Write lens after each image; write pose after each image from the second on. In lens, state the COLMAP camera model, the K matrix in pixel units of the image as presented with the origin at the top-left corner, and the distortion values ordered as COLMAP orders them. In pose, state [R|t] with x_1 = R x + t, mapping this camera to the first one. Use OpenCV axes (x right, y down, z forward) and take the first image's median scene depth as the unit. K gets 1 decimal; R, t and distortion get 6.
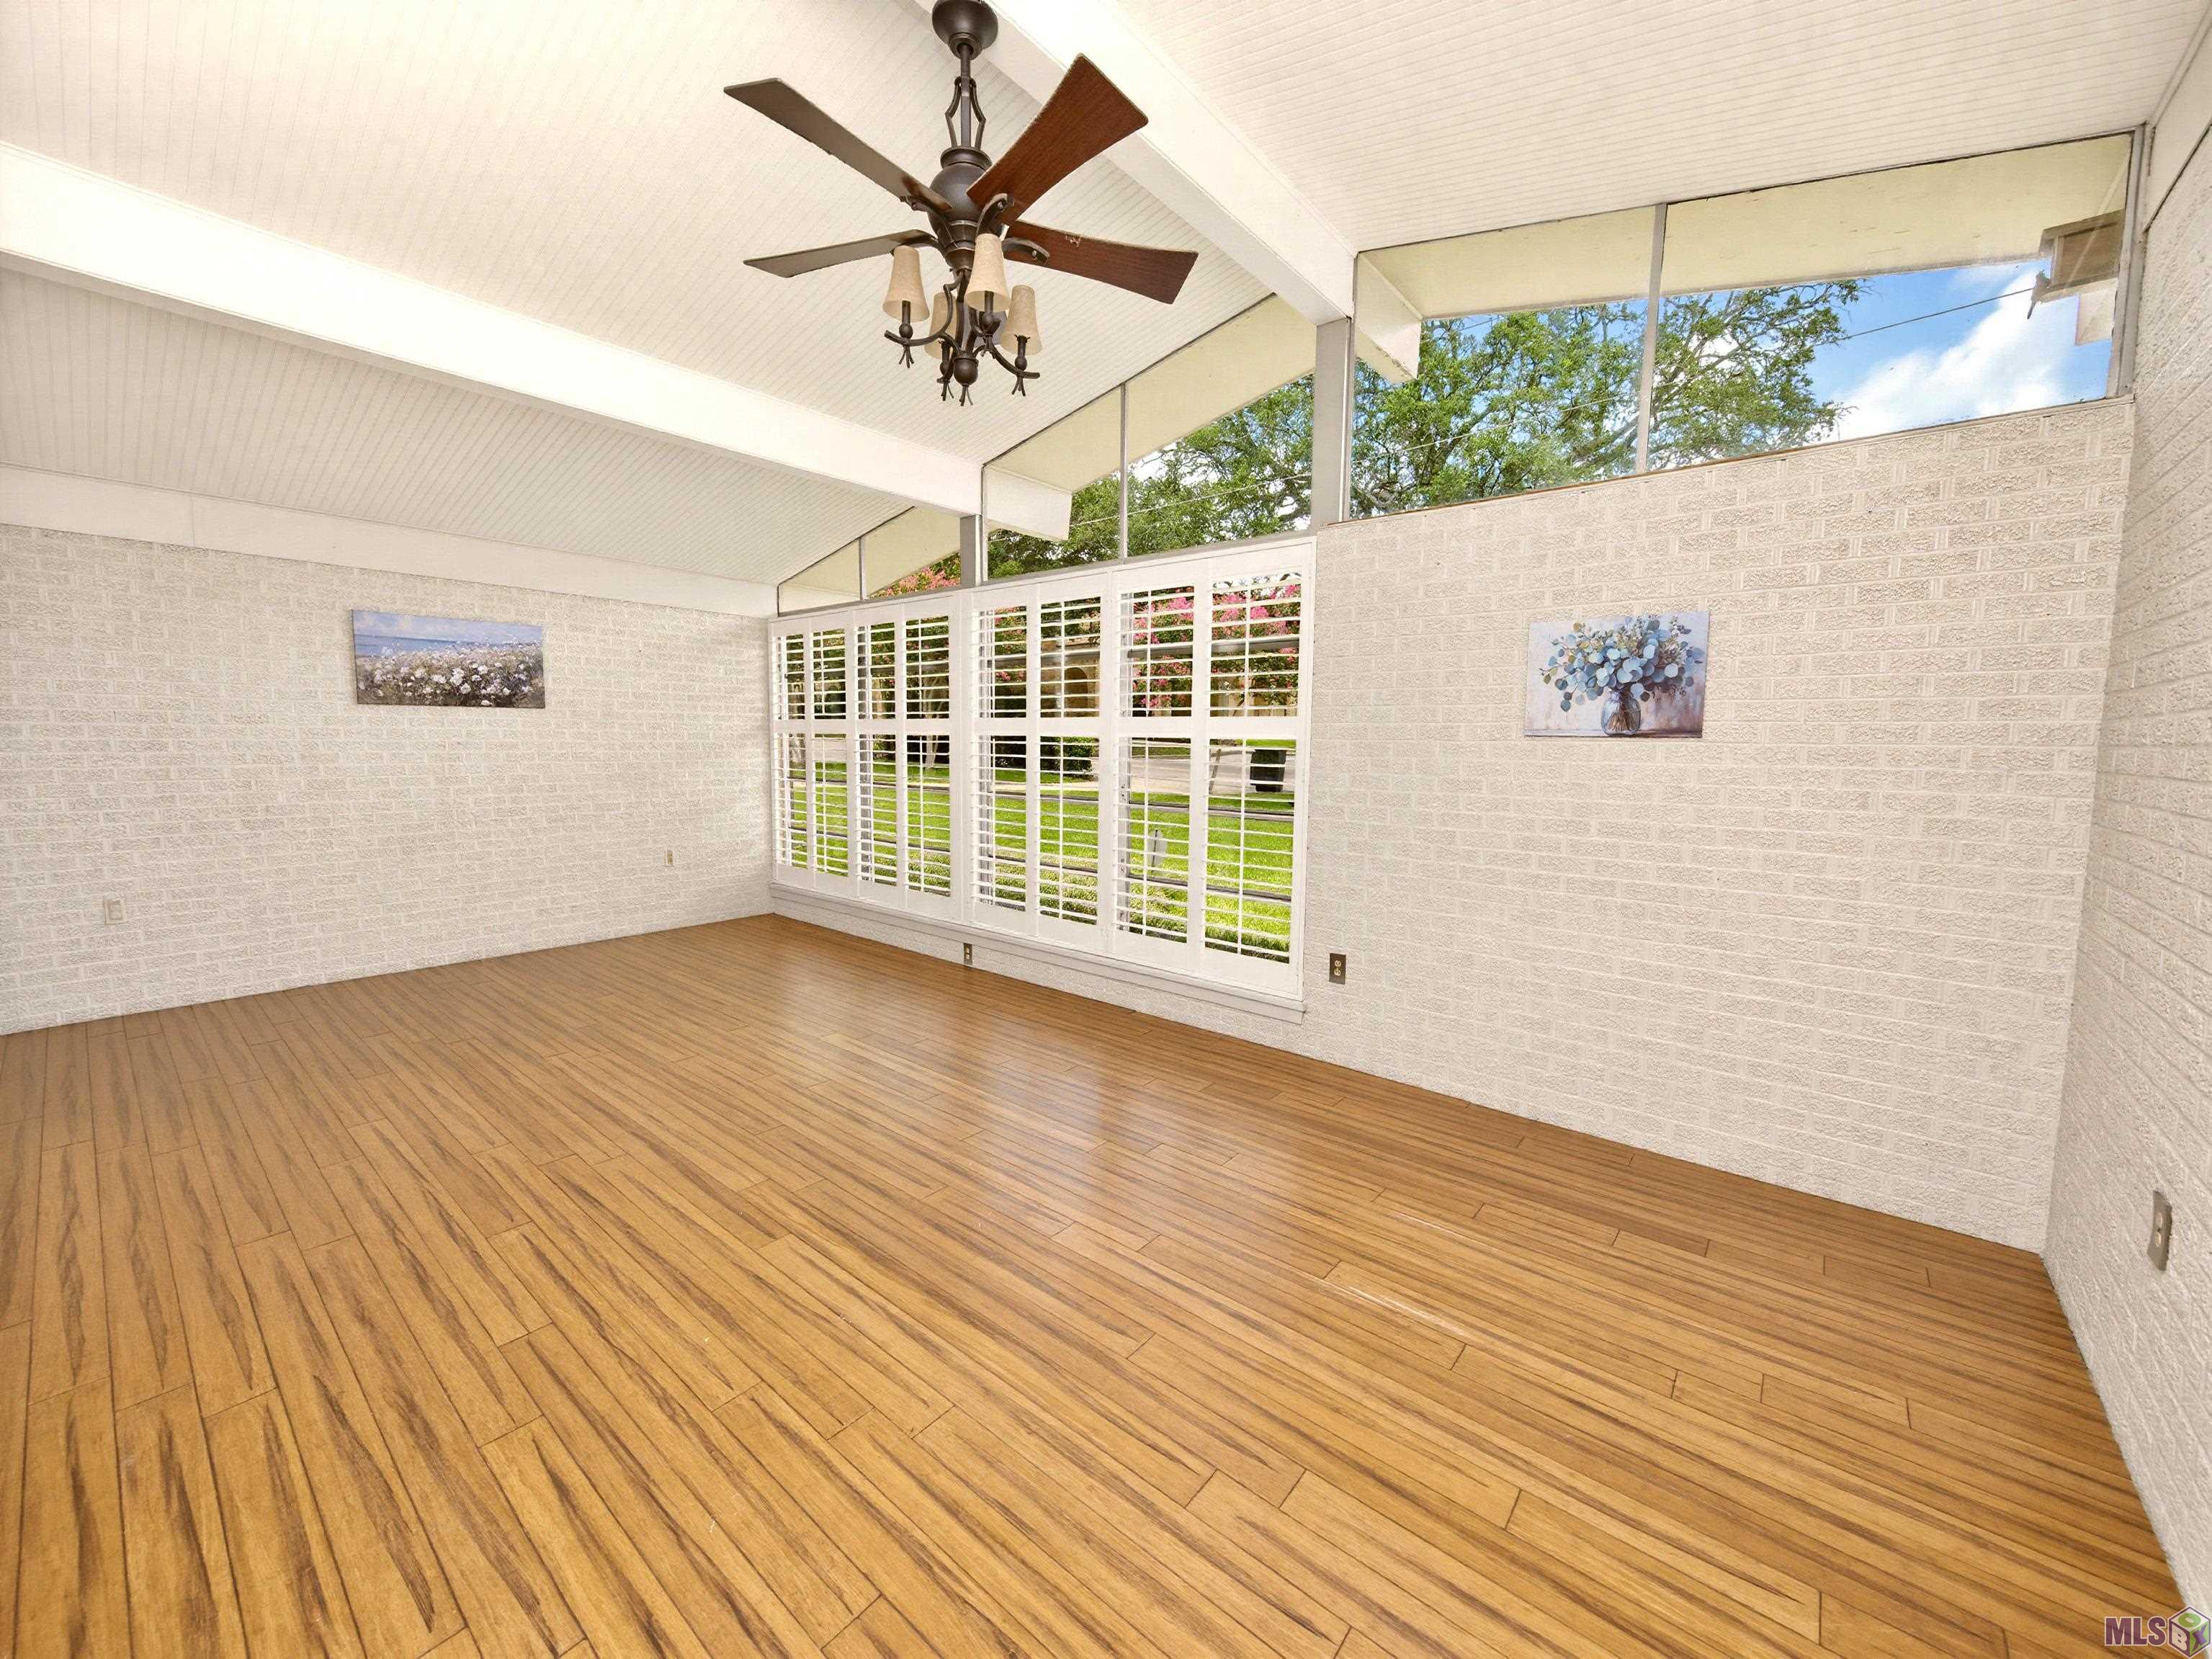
lens RADIAL K [[890.3, 0, 1119.1], [0, 890.3, 822.2], [0, 0, 1]] dist [0.001692, -0.000234]
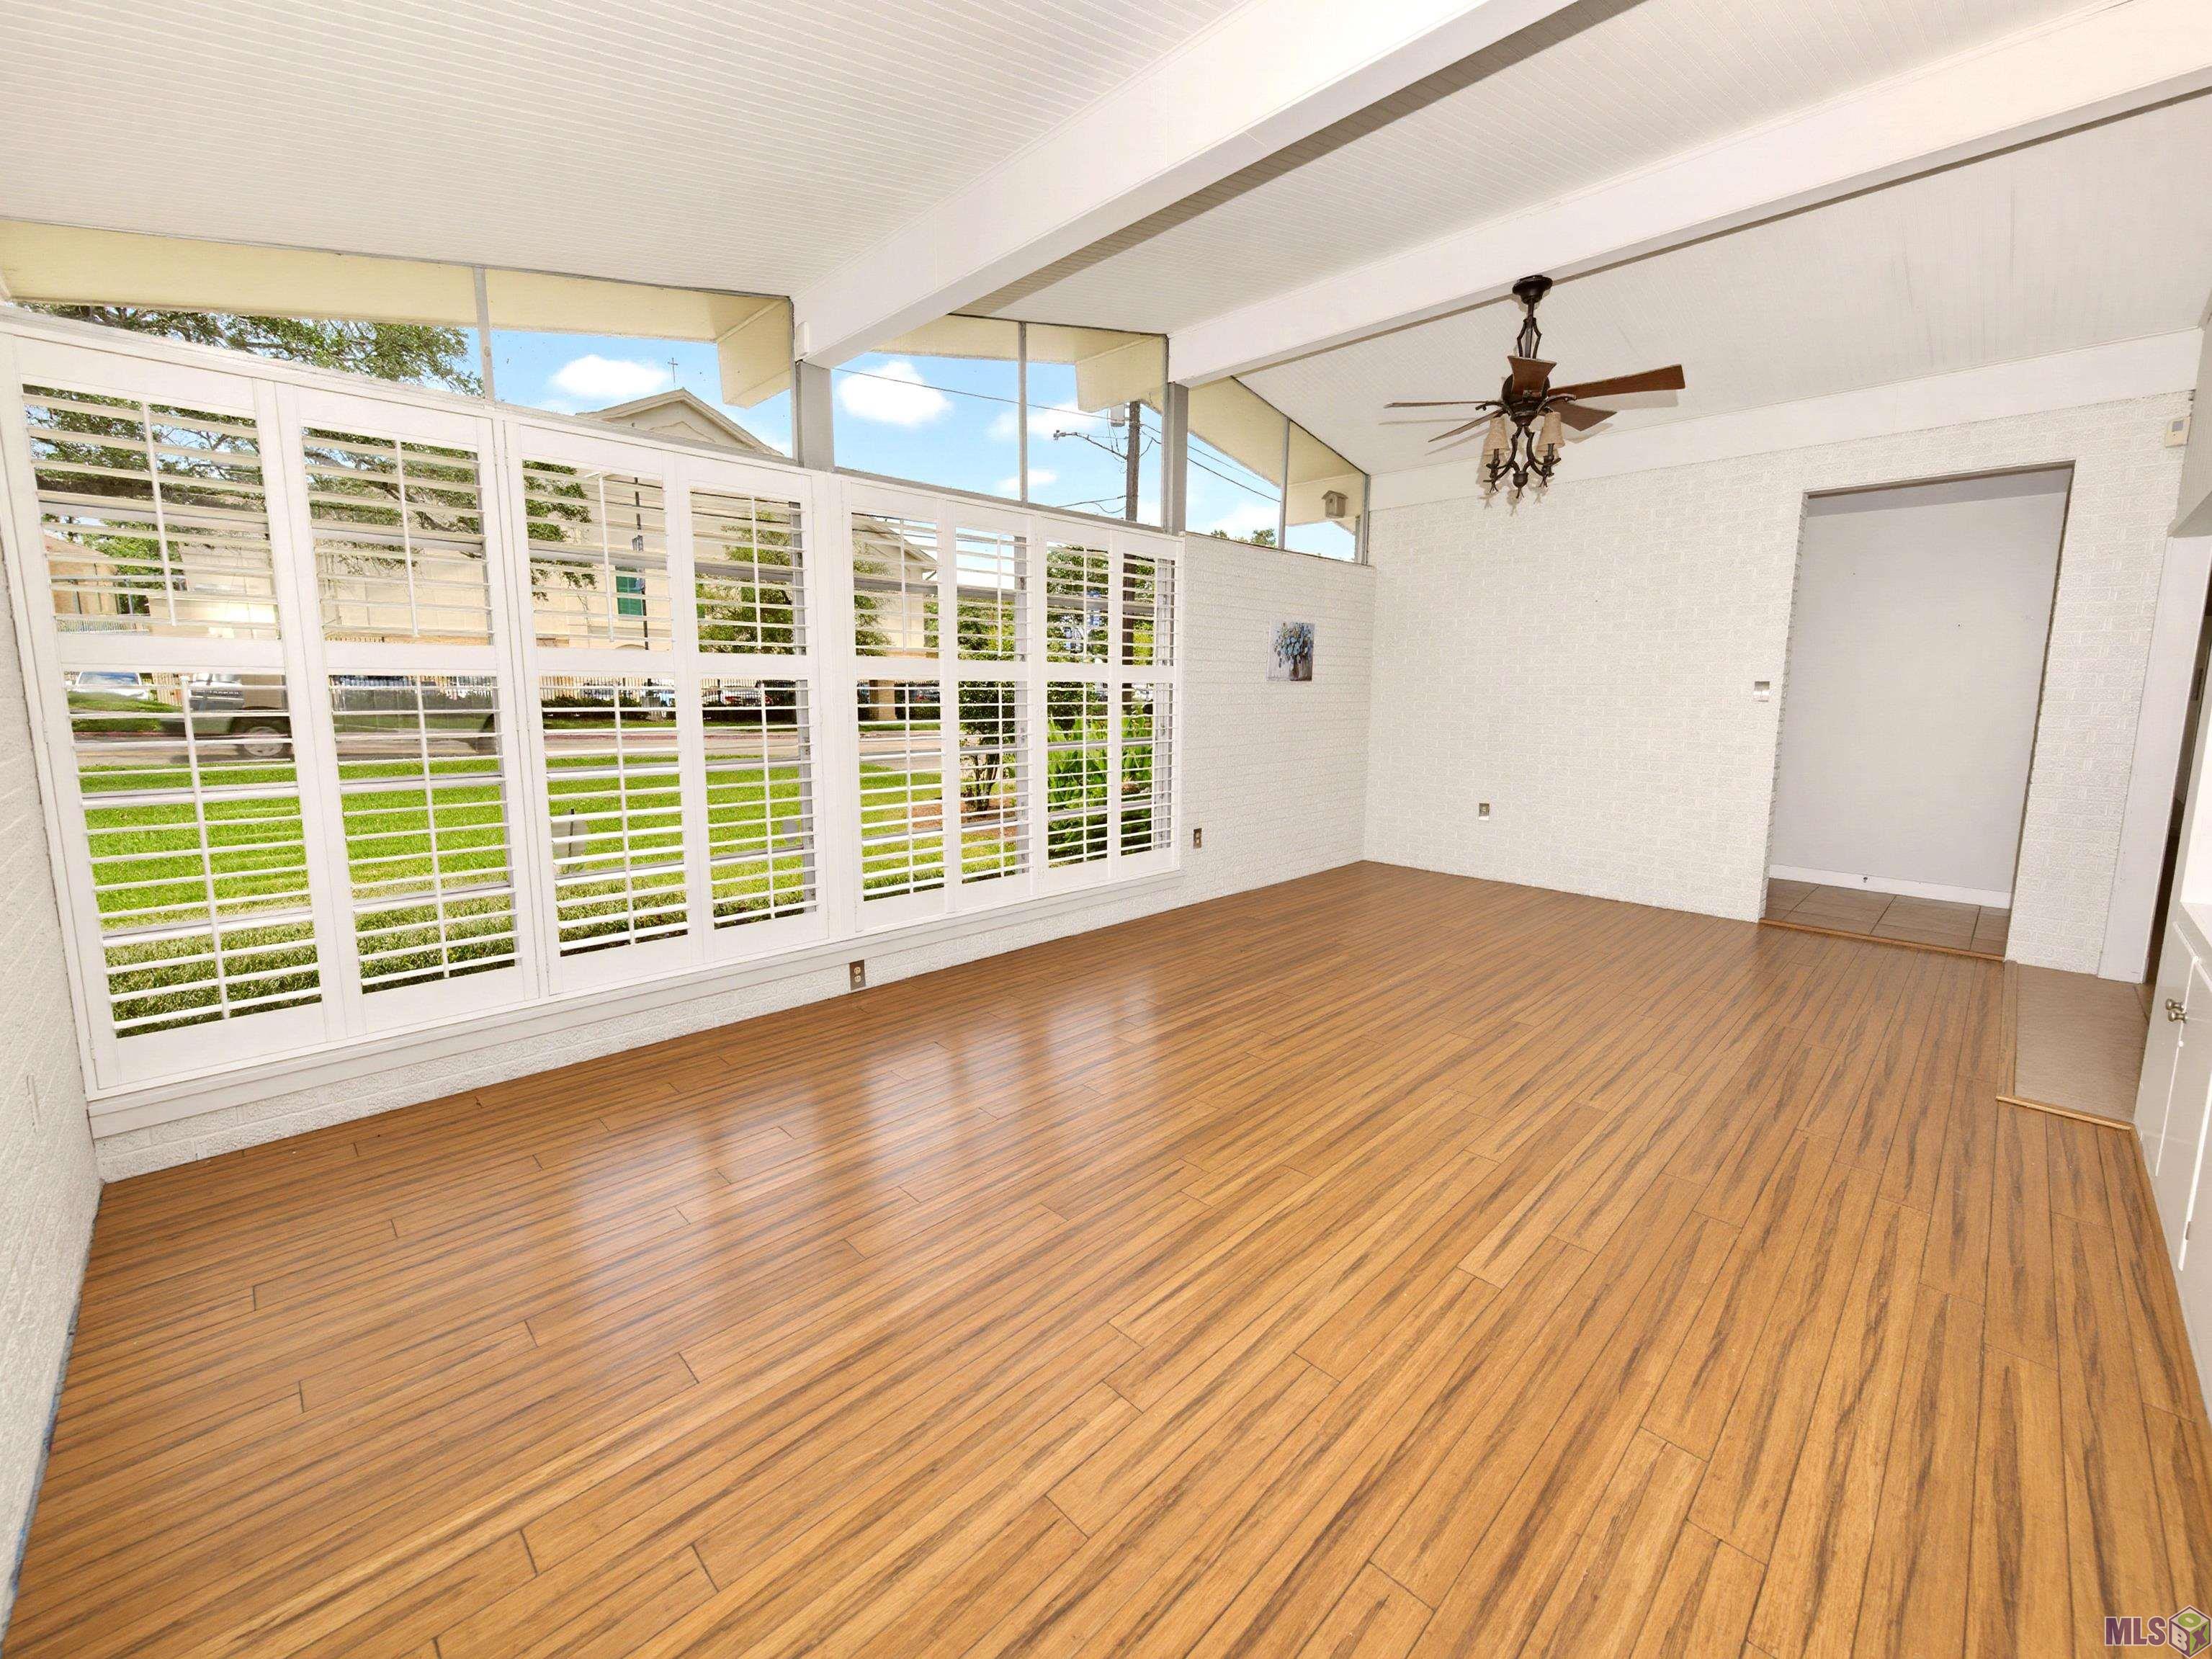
lens RADIAL K [[890.3, 0, 1119.1], [0, 890.3, 822.2], [0, 0, 1]] dist [0.001692, -0.000234]
pose [[0.084469, -0.165798, 0.982536, -1.500512], [0.084806, 0.983678, 0.158700, -0.133873], [-0.992811, 0.069920, 0.097150, 1.203065]]
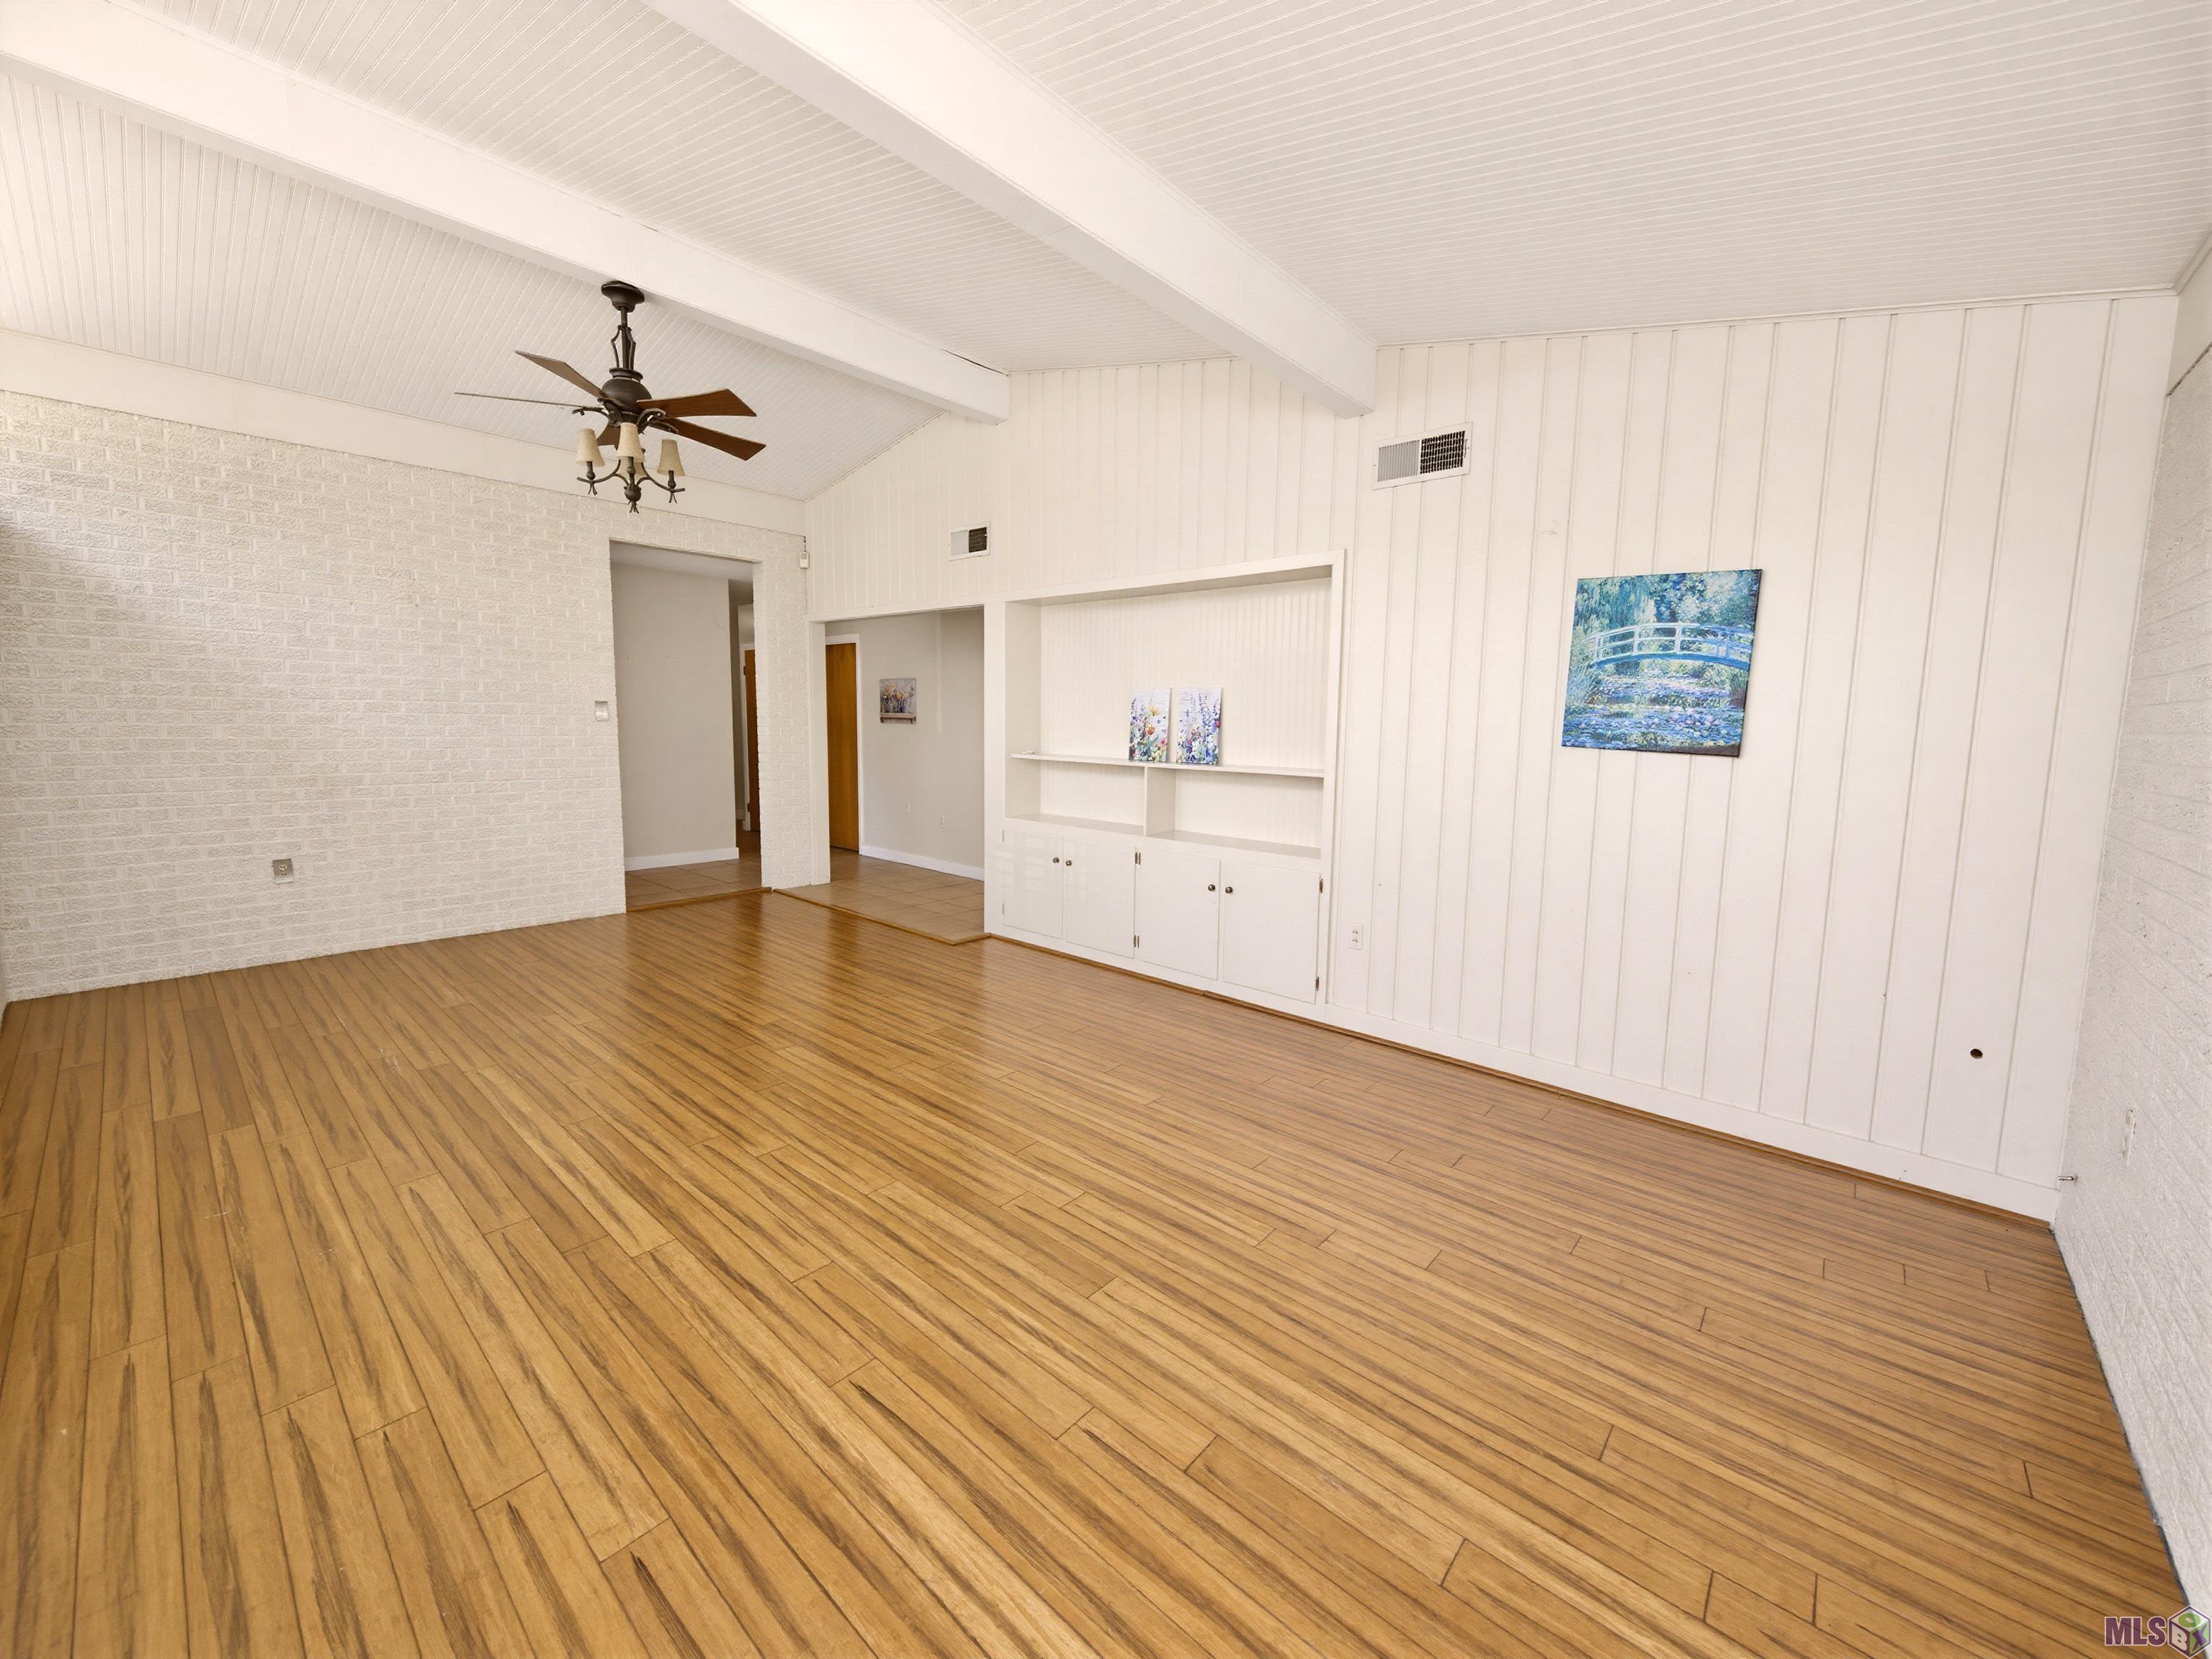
lens RADIAL K [[849.0, 0, 1106.0], [0, 849.0, 829.5], [0, 0, 1]] dist [0.000742, -0.000003]
pose [[-0.999137, -0.038518, 0.015538, -0.808183], [-0.034138, 0.974668, 0.221036, -0.194908], [-0.023658, 0.220315, -0.975142, 1.937741]]
